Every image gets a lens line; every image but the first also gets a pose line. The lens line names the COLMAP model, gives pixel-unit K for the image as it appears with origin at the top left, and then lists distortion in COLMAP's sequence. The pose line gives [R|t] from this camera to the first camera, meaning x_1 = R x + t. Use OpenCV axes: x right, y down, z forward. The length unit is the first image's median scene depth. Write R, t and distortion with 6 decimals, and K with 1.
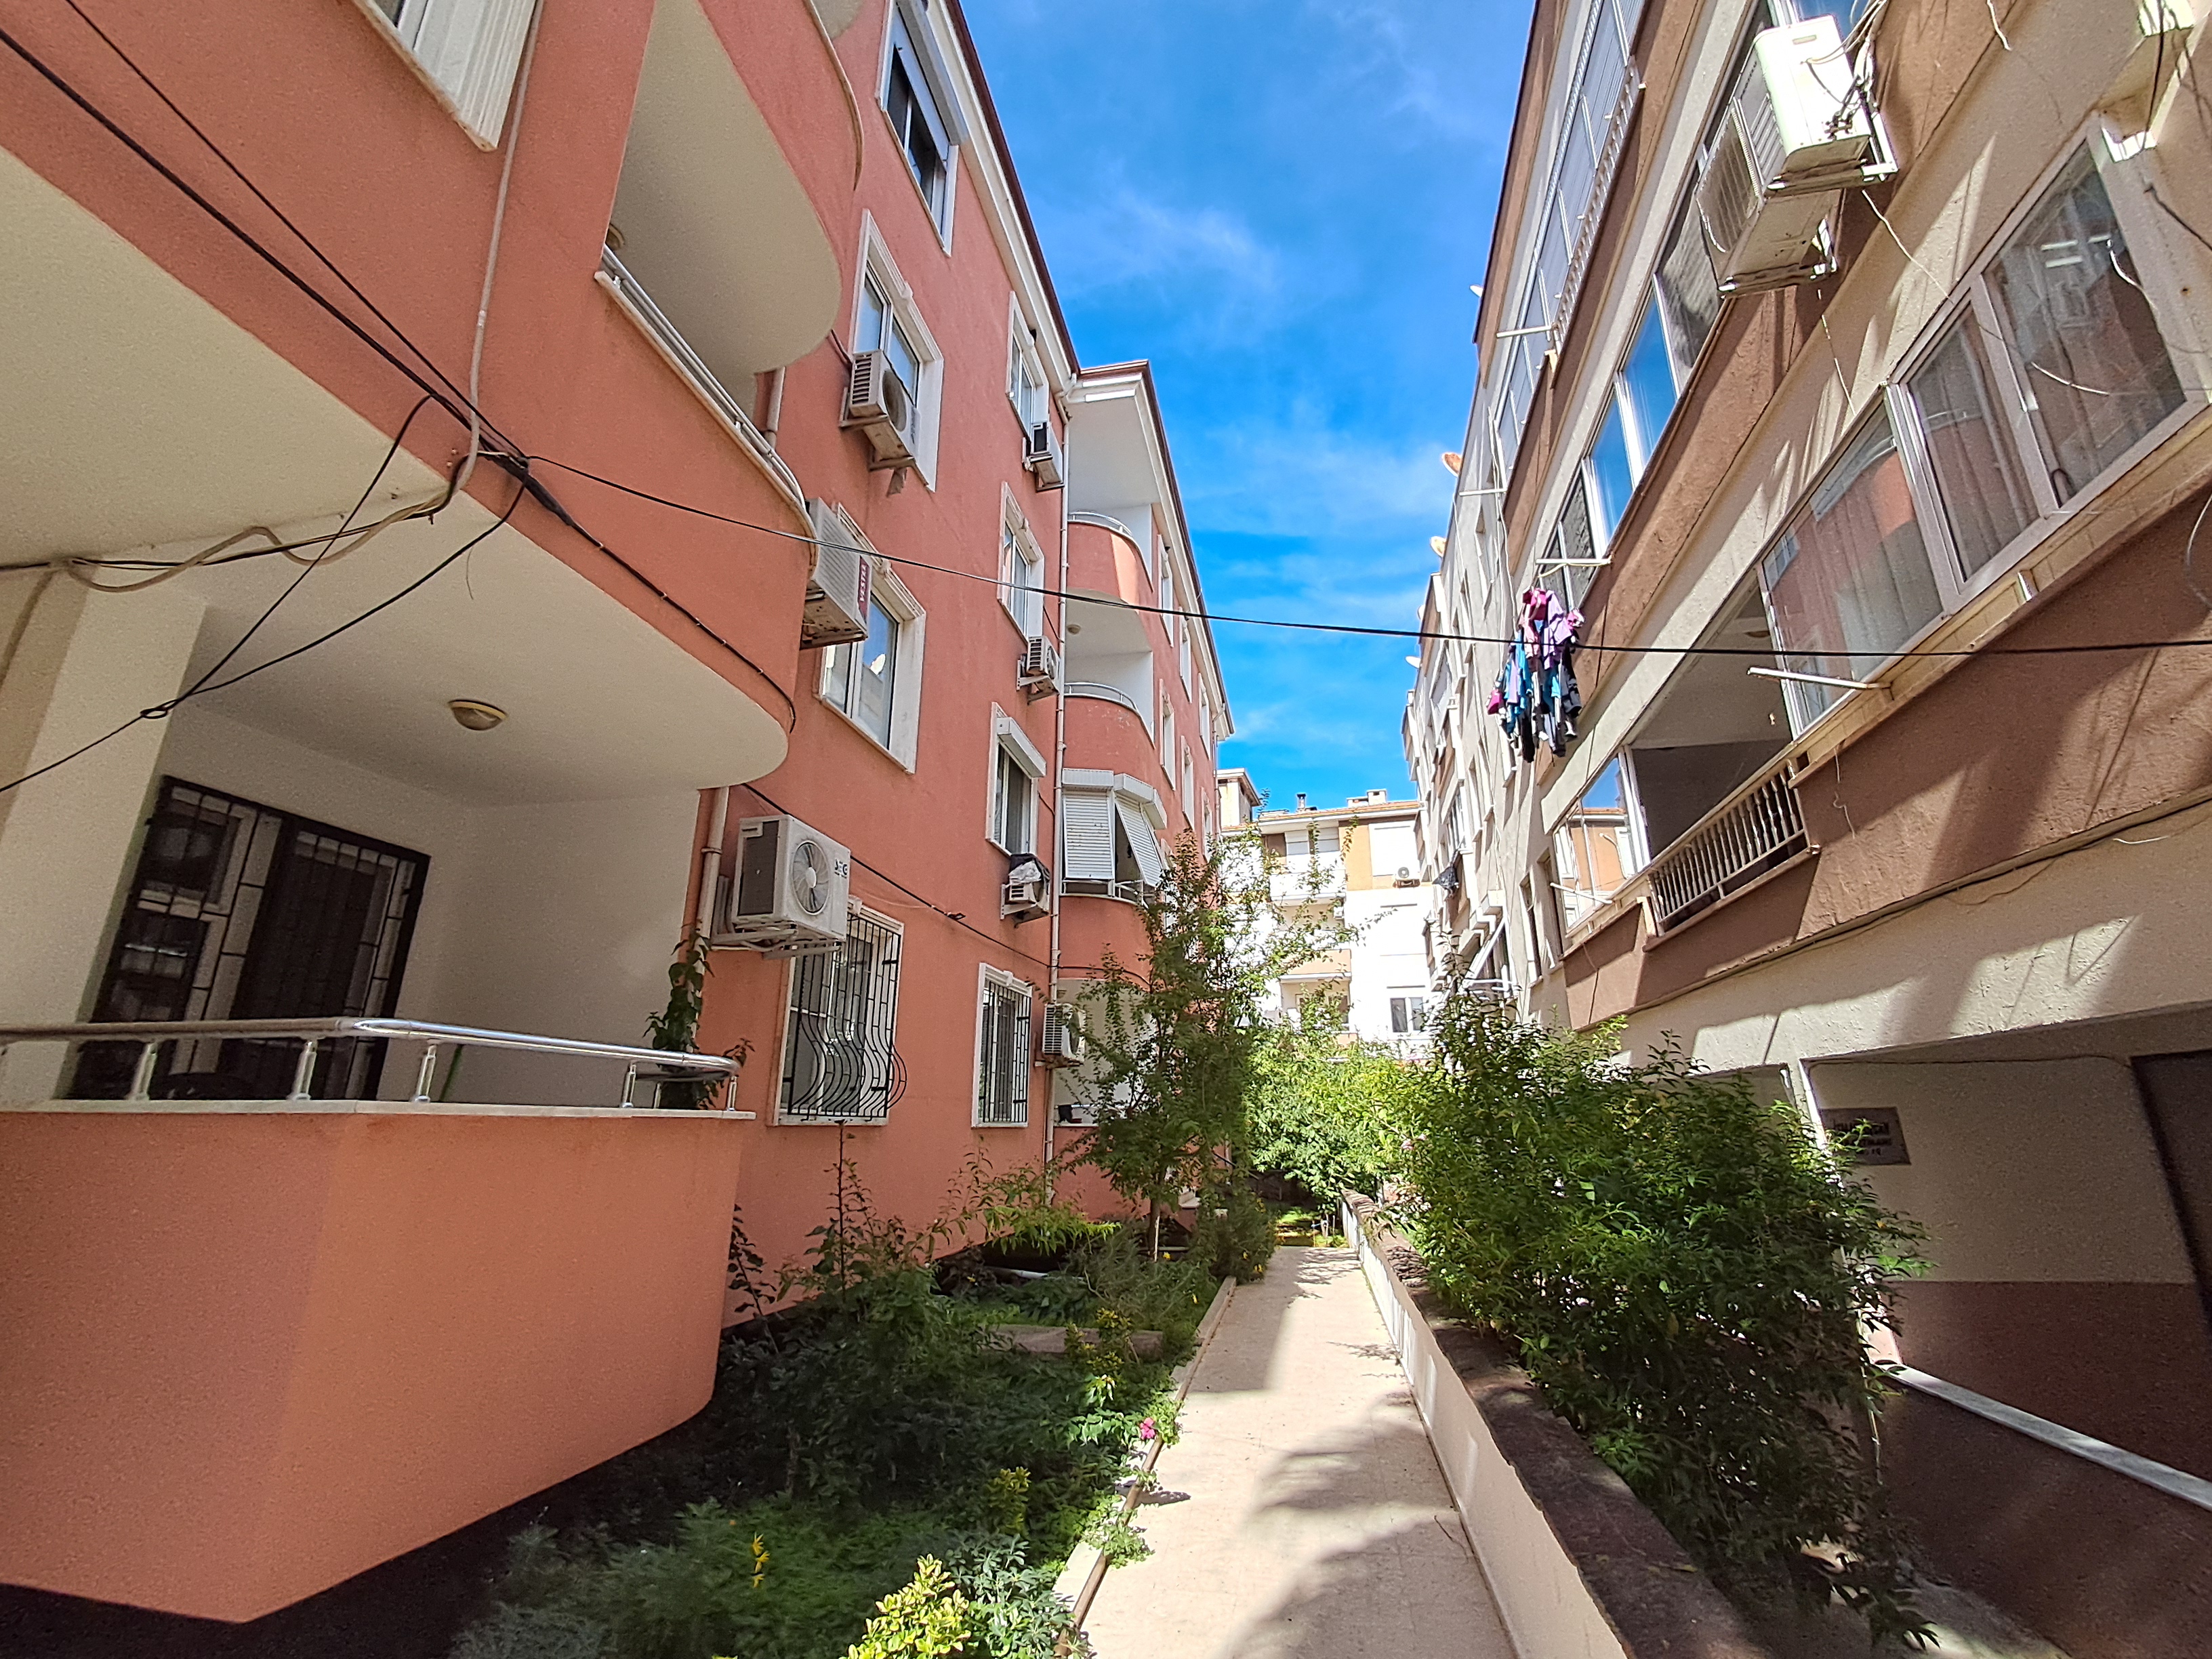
lens RADIAL K [[987.8, 0, 1129.1], [0, 987.8, 830.3], [0, 0, 1]] dist [0.005560, -0.005940]
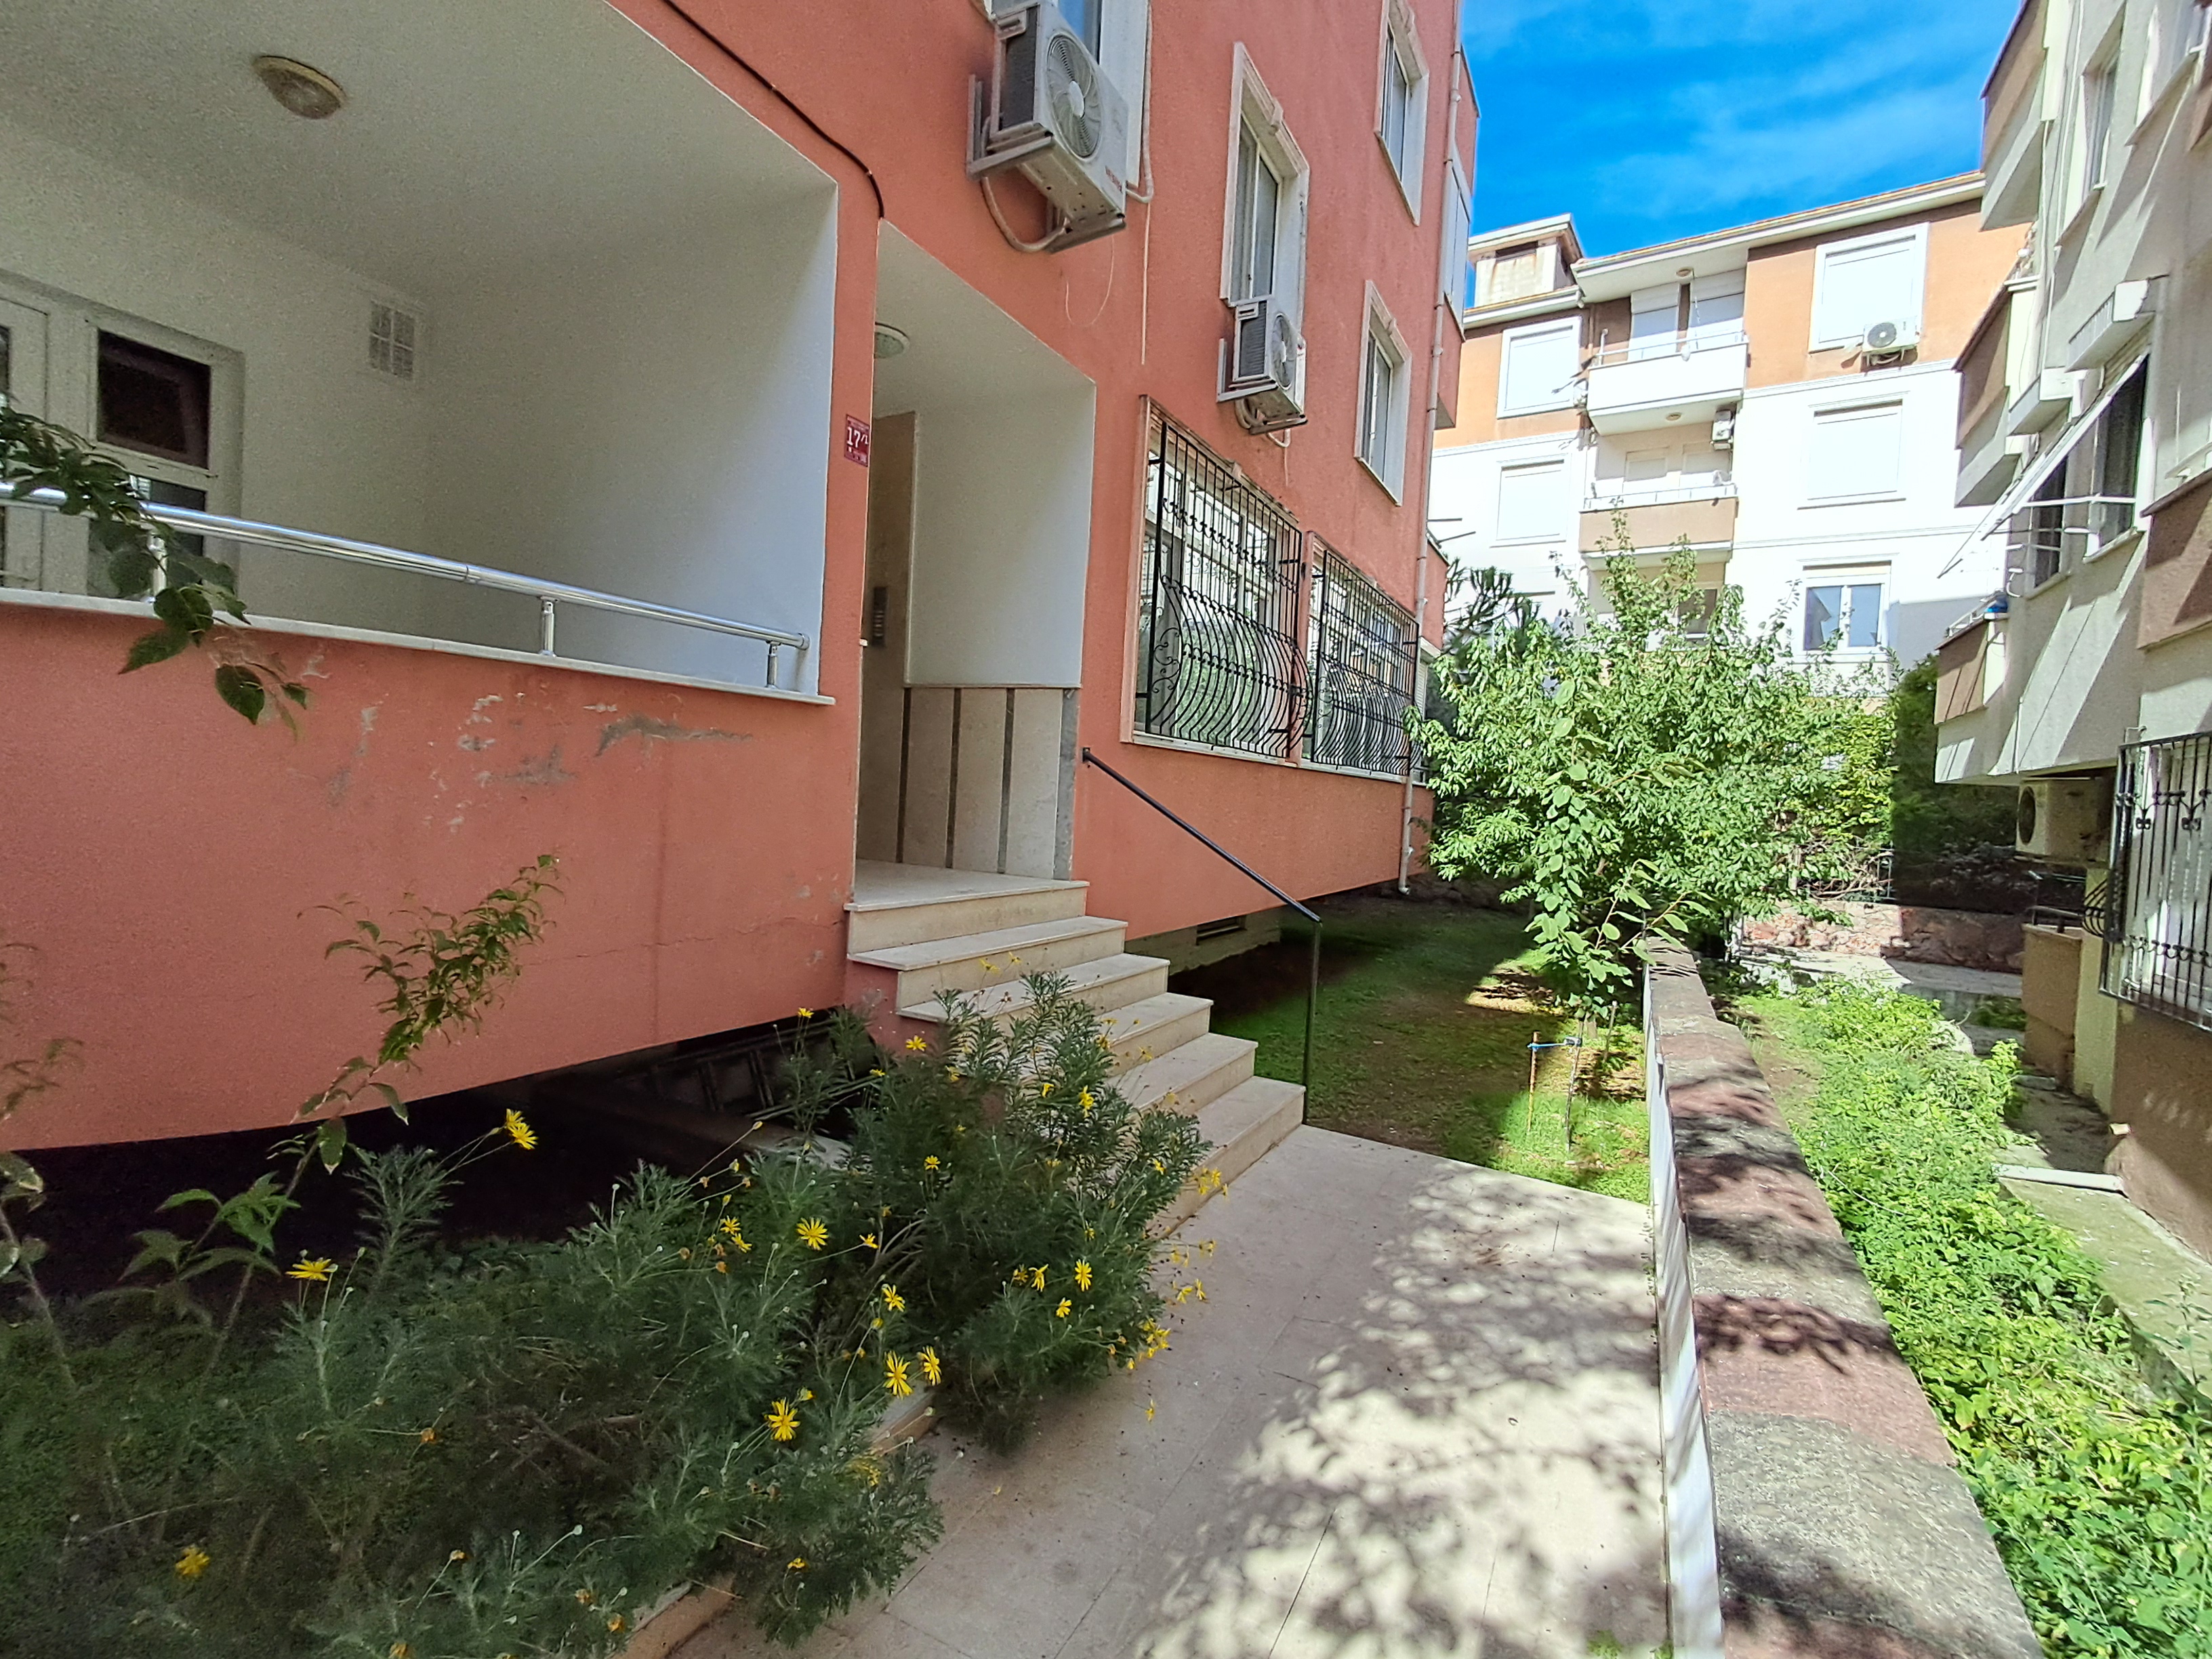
lens RADIAL K [[987.8, 0, 1107.0], [0, 987.8, 818.1], [0, 0, 1]] dist [0.005560, -0.005940]
pose [[0.948127, 0.071522, -0.309742, 0.124674], [0.027640, 0.952124, 0.304459, 0.181786], [0.316689, -0.297227, 0.900758, 0.564977]]
